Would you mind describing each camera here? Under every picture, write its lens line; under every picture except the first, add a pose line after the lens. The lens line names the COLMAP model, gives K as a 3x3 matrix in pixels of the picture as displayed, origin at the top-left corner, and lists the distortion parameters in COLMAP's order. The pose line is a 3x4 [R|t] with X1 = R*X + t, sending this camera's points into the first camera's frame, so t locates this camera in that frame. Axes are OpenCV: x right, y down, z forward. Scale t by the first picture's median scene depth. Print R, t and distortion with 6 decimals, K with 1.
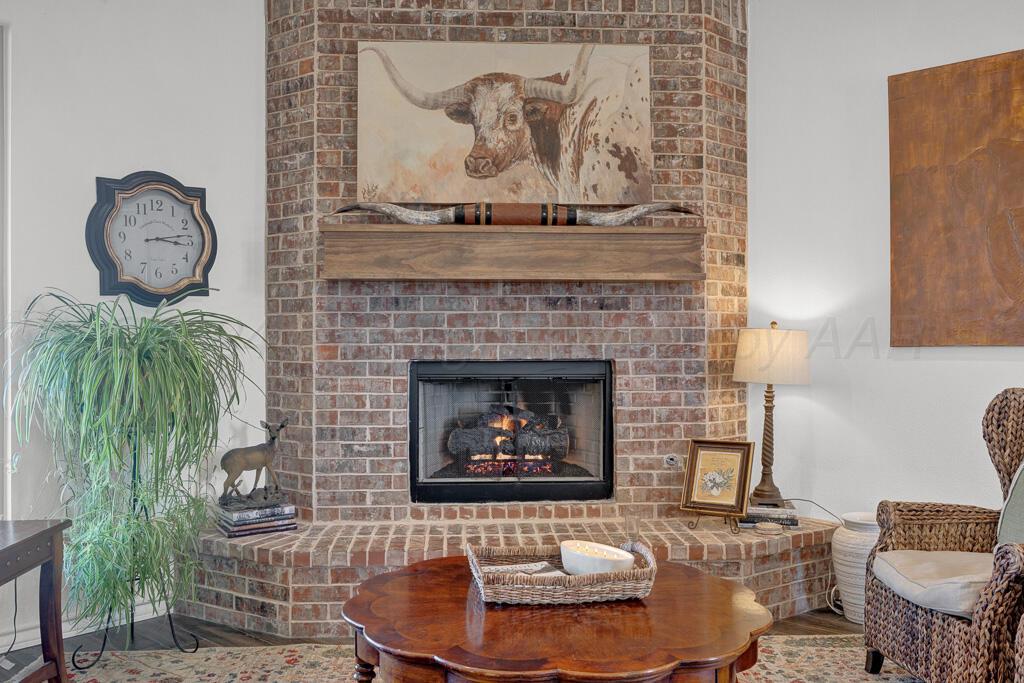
lens RADIAL K [[895.1, 0, 512.1], [0, 895.1, 342.0], [0, 0, 1]] dist [0.000635, -0.001195]
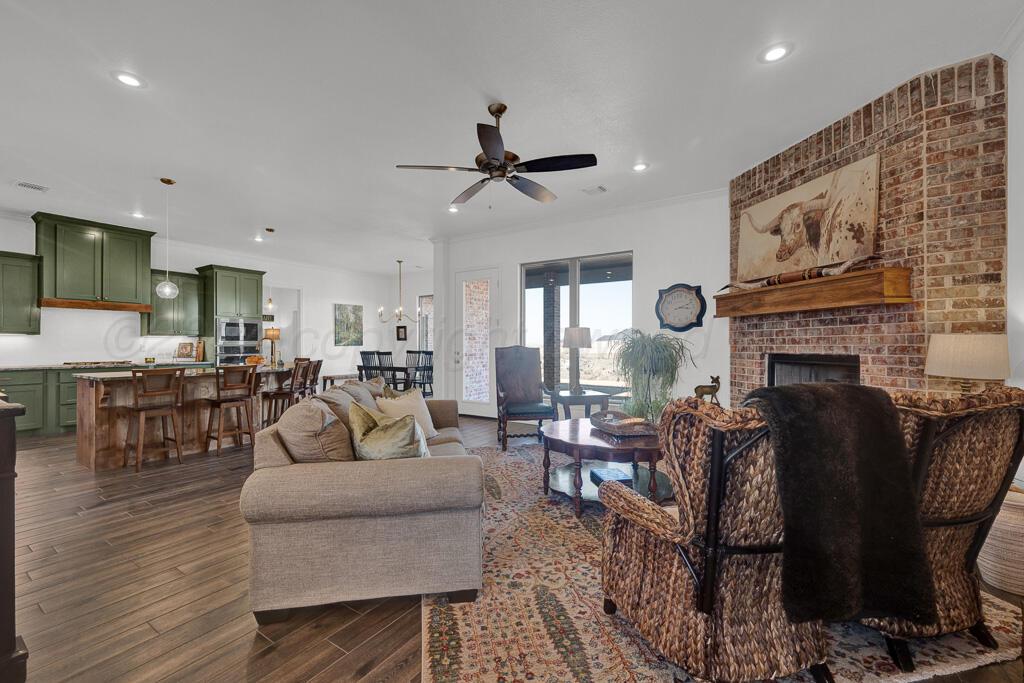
lens RADIAL K [[437.1, 0, 512.0], [0, 437.1, 341.8], [0, 0, 1]] dist [-0.000740, -0.000203]
pose [[0.130657, -0.006780, -0.991405, 0.826545], [-0.001505, 0.999974, -0.007037, 0.002562], [0.991427, 0.002411, 0.130643, 0.277388]]
